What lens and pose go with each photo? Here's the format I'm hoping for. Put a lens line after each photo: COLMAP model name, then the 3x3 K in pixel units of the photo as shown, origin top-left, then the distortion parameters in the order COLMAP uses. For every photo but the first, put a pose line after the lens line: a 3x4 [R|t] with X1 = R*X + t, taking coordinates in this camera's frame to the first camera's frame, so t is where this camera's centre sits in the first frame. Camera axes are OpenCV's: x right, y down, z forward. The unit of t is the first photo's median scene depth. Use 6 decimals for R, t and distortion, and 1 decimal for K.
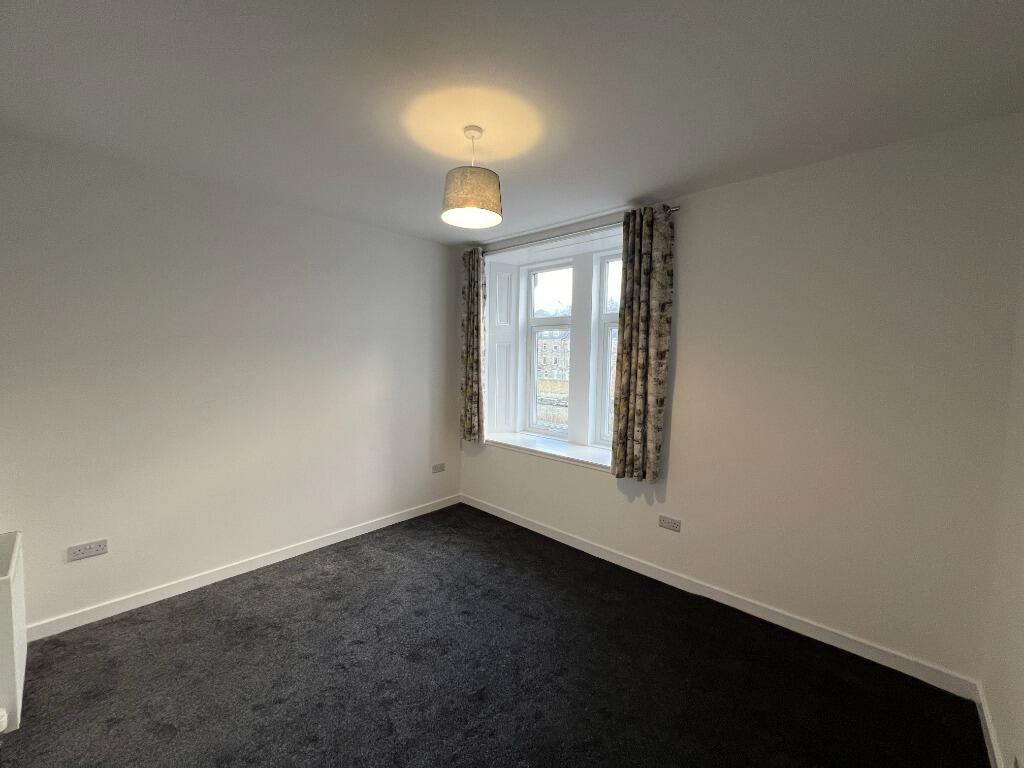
lens RADIAL K [[407.6, 0, 511.0], [0, 407.6, 384.8], [0, 0, 1]] dist [-0.001460, 0.000384]
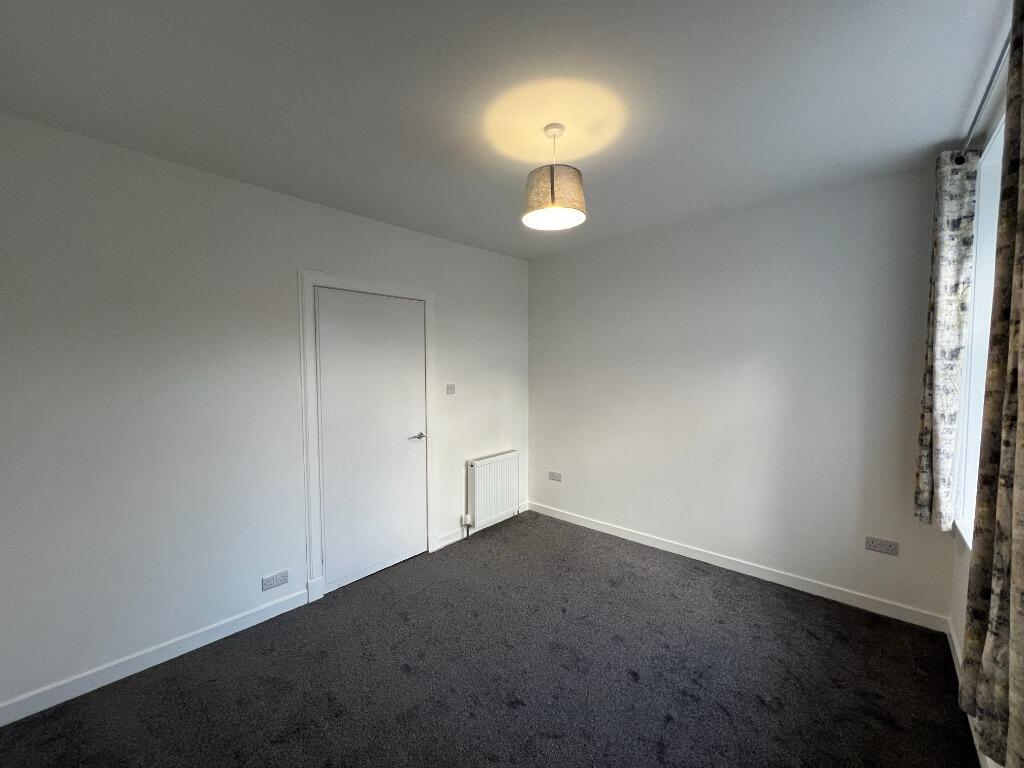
lens RADIAL K [[407.6, 0, 510.8], [0, 407.6, 384.1], [0, 0, 1]] dist [-0.001460, 0.000384]
pose [[0.027138, 0.031630, -0.999131, 0.503425], [-0.064845, 0.997450, 0.029815, -0.022910], [0.997526, 0.063979, 0.029120, 0.513461]]
